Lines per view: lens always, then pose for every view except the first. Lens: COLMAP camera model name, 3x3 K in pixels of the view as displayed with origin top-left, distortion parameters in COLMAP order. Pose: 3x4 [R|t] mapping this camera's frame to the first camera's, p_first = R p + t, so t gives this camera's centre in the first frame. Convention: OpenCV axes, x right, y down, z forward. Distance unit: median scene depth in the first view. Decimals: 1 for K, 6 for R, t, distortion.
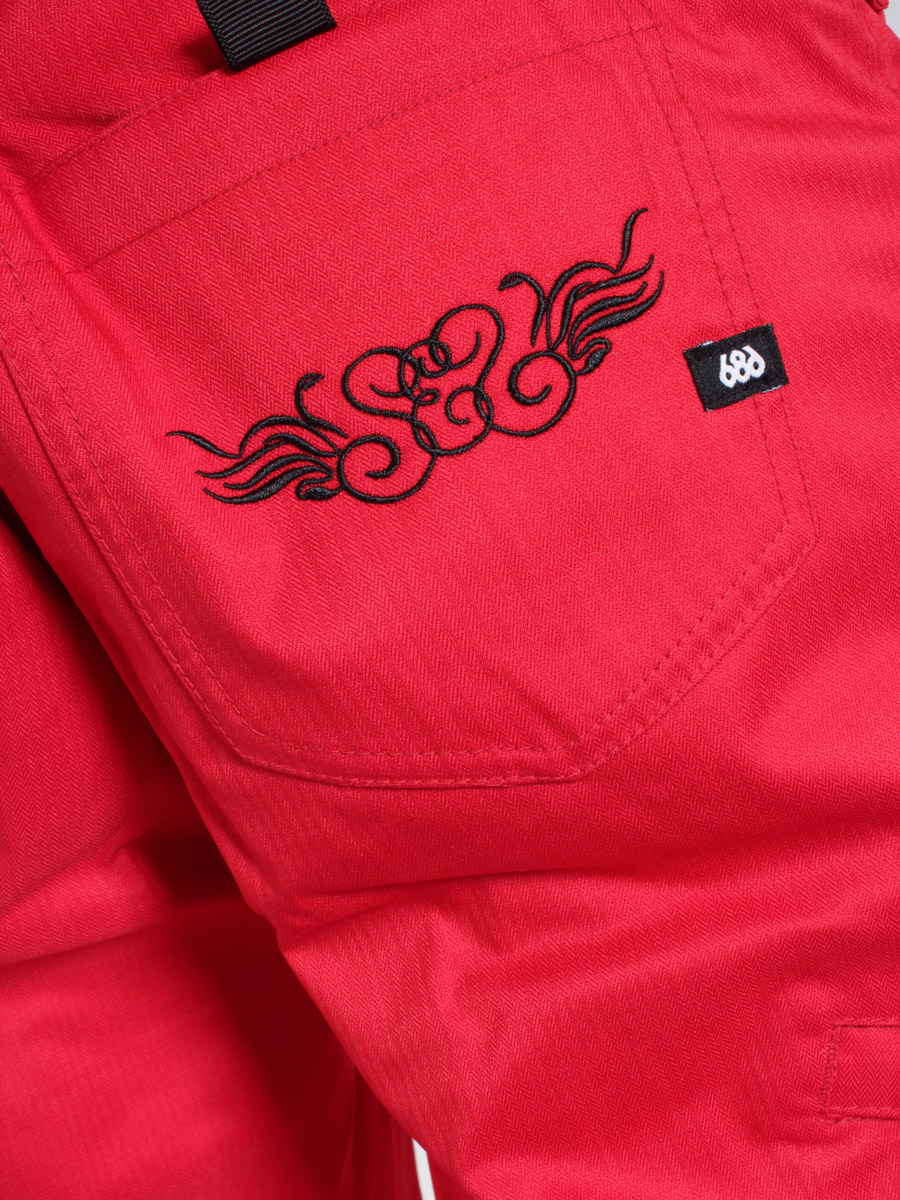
lens RADIAL K [[900.7, 0, 451.6], [0, 900.7, 604.1], [0, 0, 1]] dist [-0.002617, -0.000169]
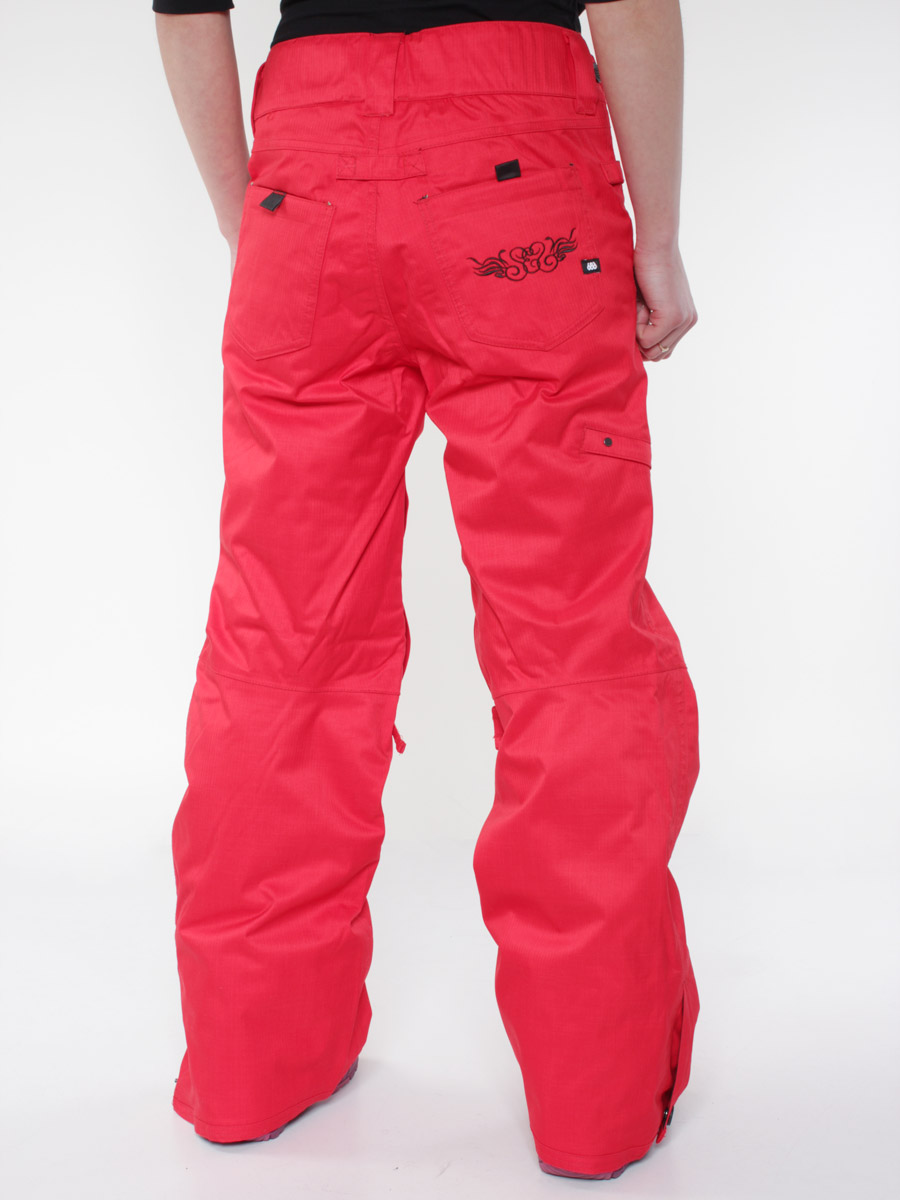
lens RADIAL K [[1220.3, 0, 450.6], [0, 1220.3, 598.2], [0, 0, 1]] dist [-0.024151, 0.000000]
pose [[0.961563, 0.121374, 0.246301, -1.711077], [-0.116083, 0.992589, -0.035946, 1.740259], [-0.248839, 0.005973, 0.968527, -4.873264]]
